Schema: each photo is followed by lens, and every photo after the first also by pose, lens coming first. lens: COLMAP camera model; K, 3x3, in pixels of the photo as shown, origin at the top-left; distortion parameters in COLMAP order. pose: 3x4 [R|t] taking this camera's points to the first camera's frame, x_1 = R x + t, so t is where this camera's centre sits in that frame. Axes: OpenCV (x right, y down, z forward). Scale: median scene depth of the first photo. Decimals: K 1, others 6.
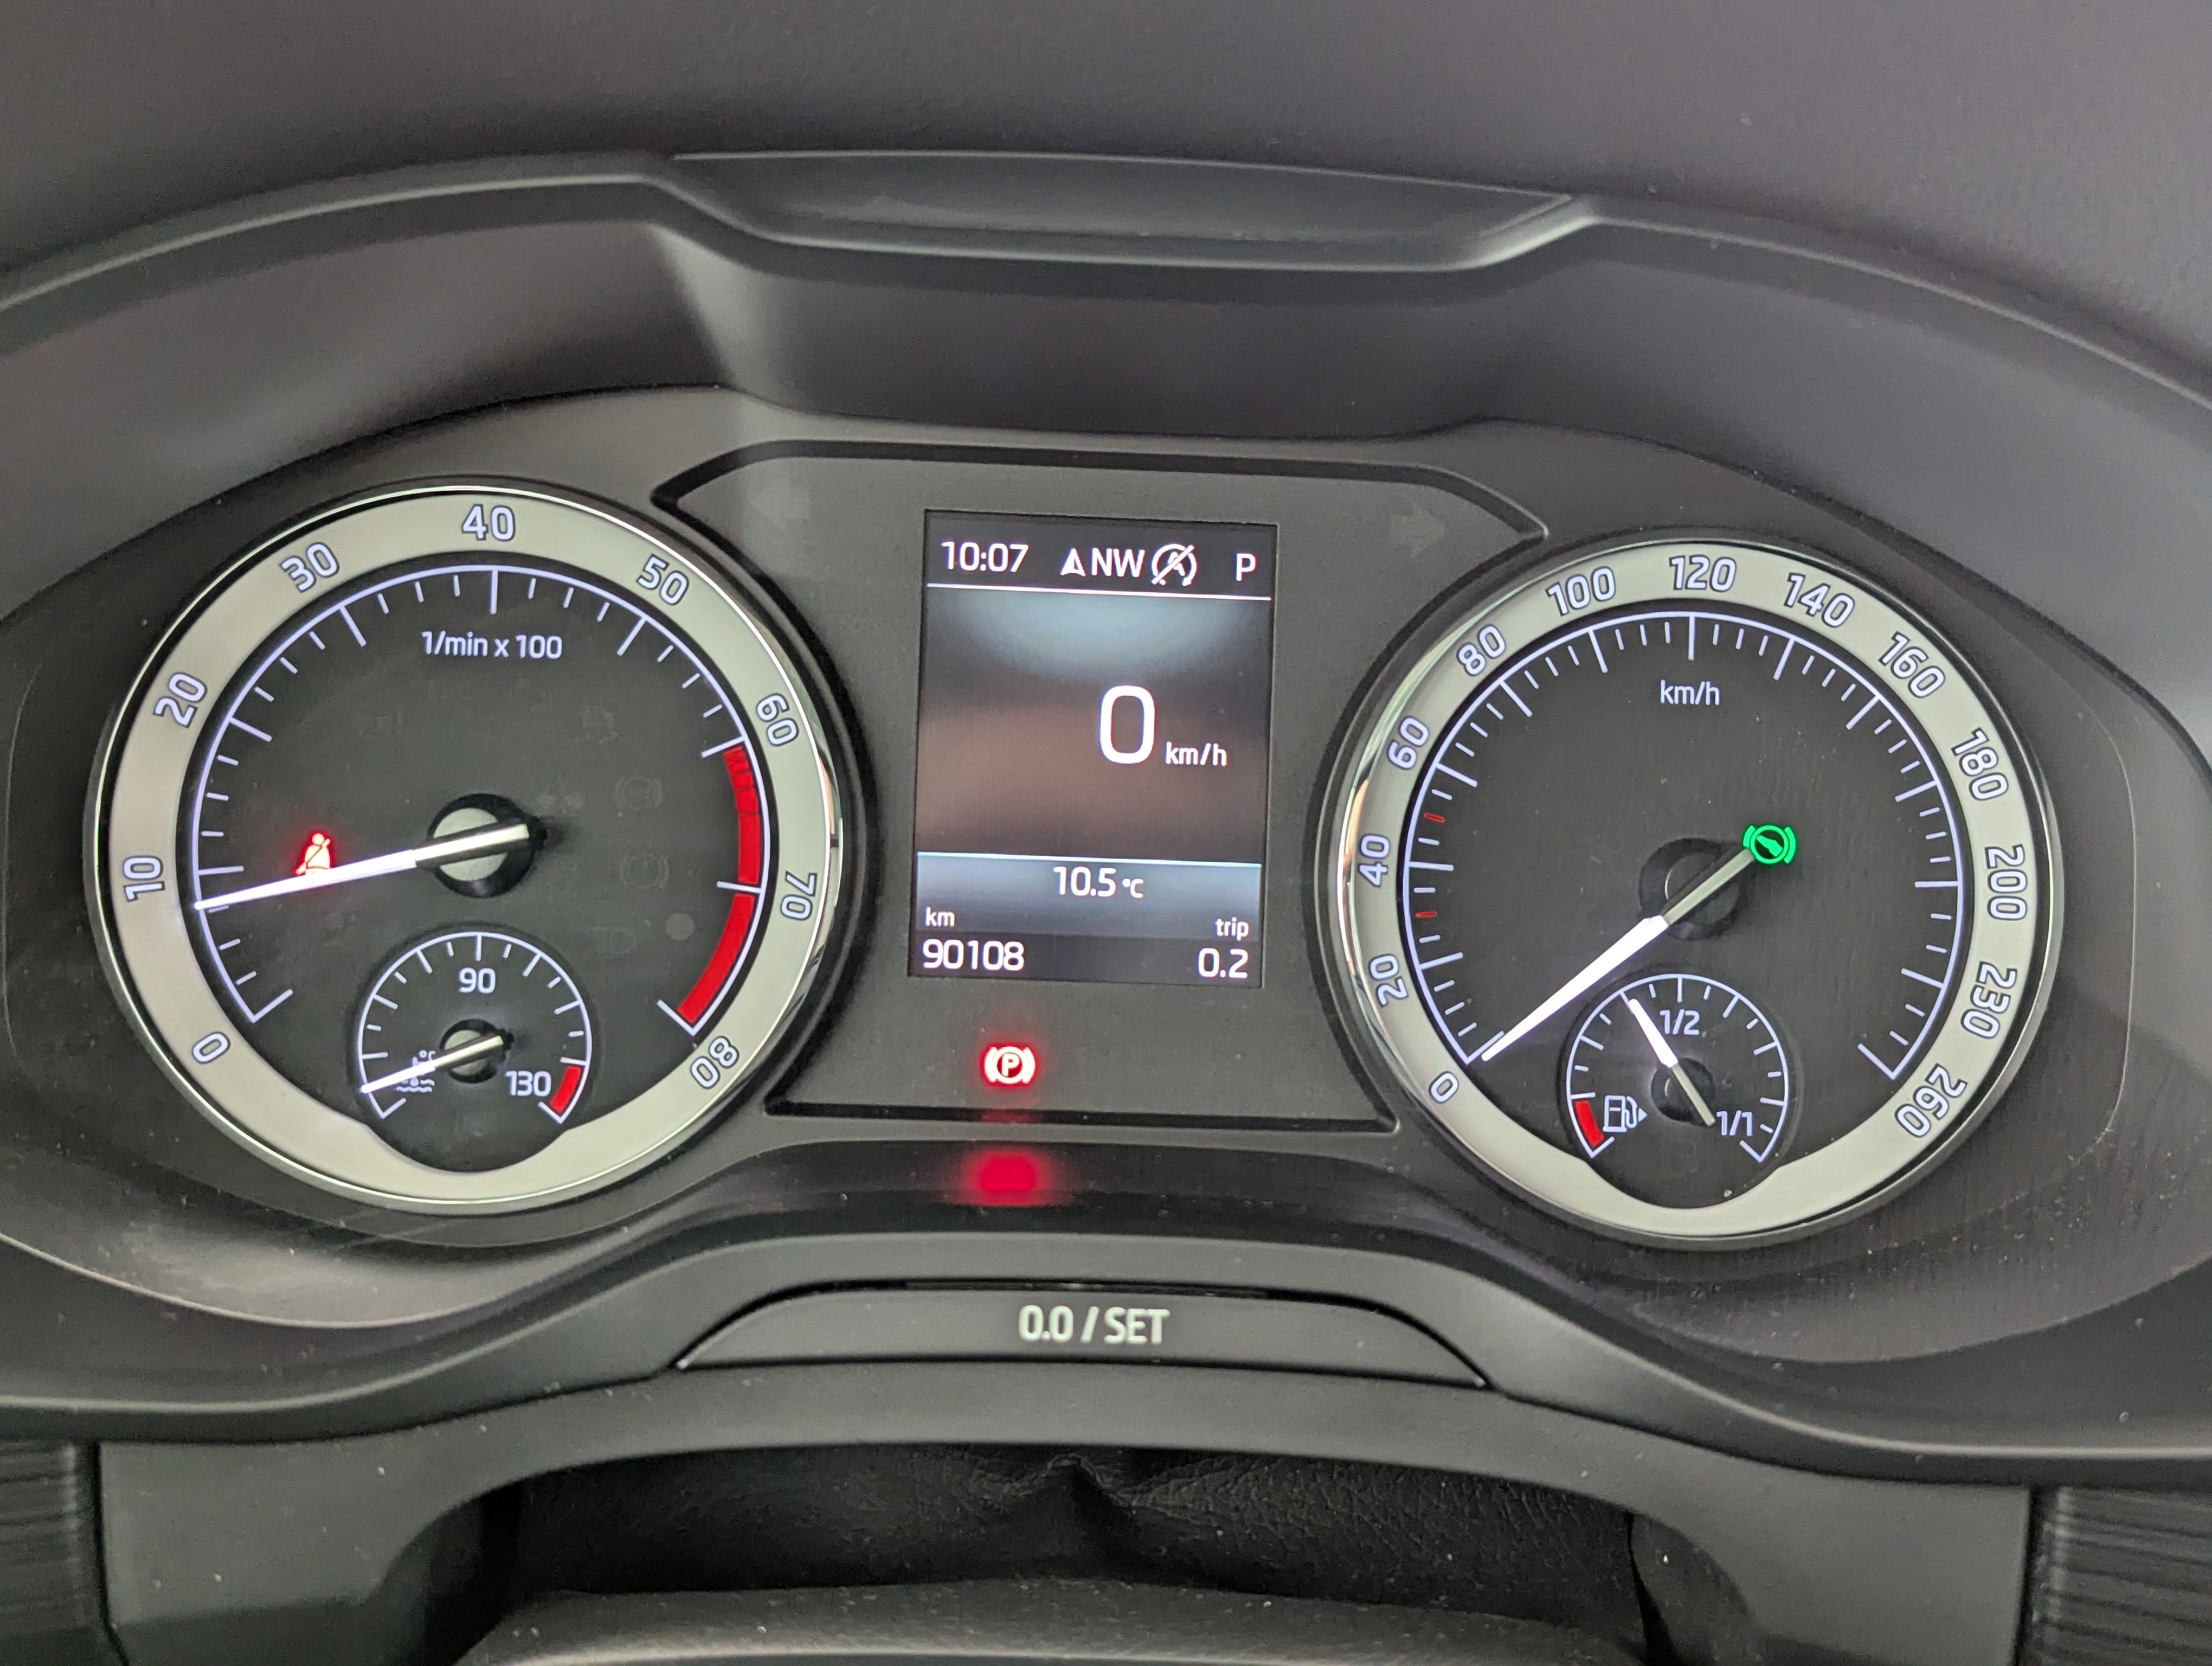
lens RADIAL K [[1931.0, 0, 1114.3], [0, 1931.0, 834.7], [0, 0, 1]] dist [0.041284, -0.014875]
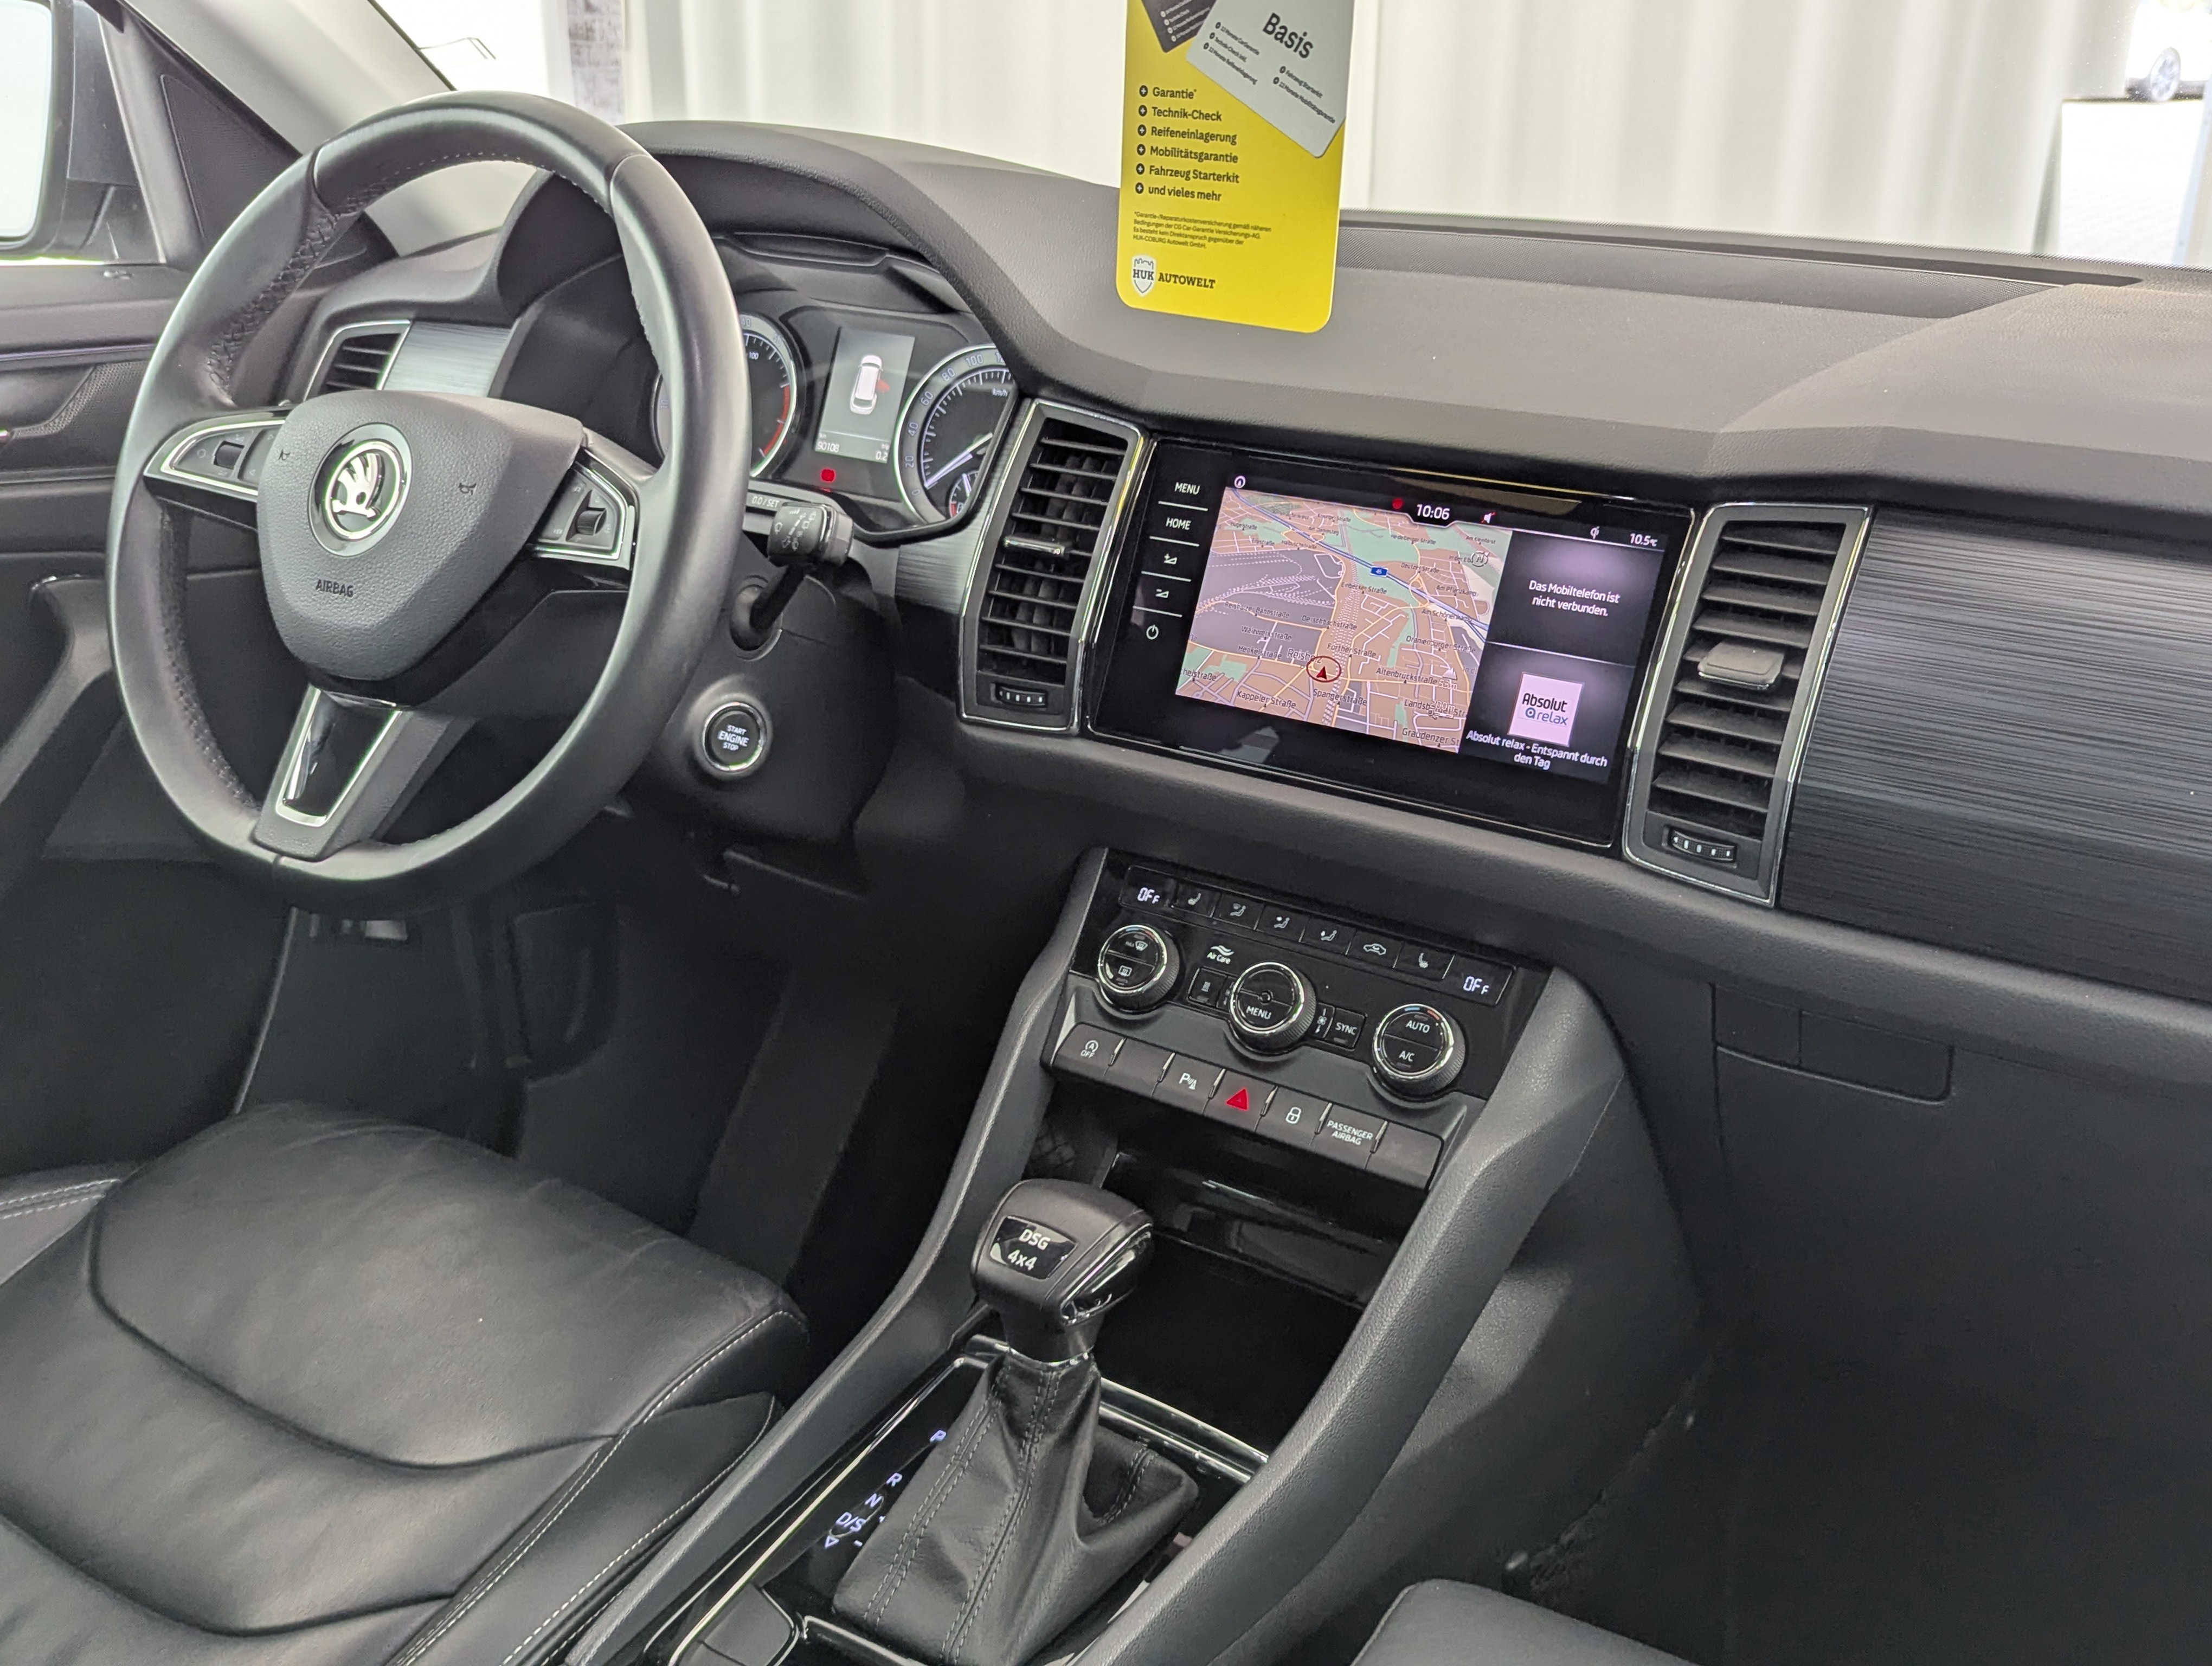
lens RADIAL K [[2086.0, 0, 1106.0], [0, 2086.0, 833.0], [0, 0, 1]] dist [0.050444, -0.021196]
pose [[0.832662, 0.183988, -0.522324, 2.633706], [-0.182915, 0.981634, 0.054185, 0.480043], [0.522700, 0.050423, 0.851024, -2.129970]]
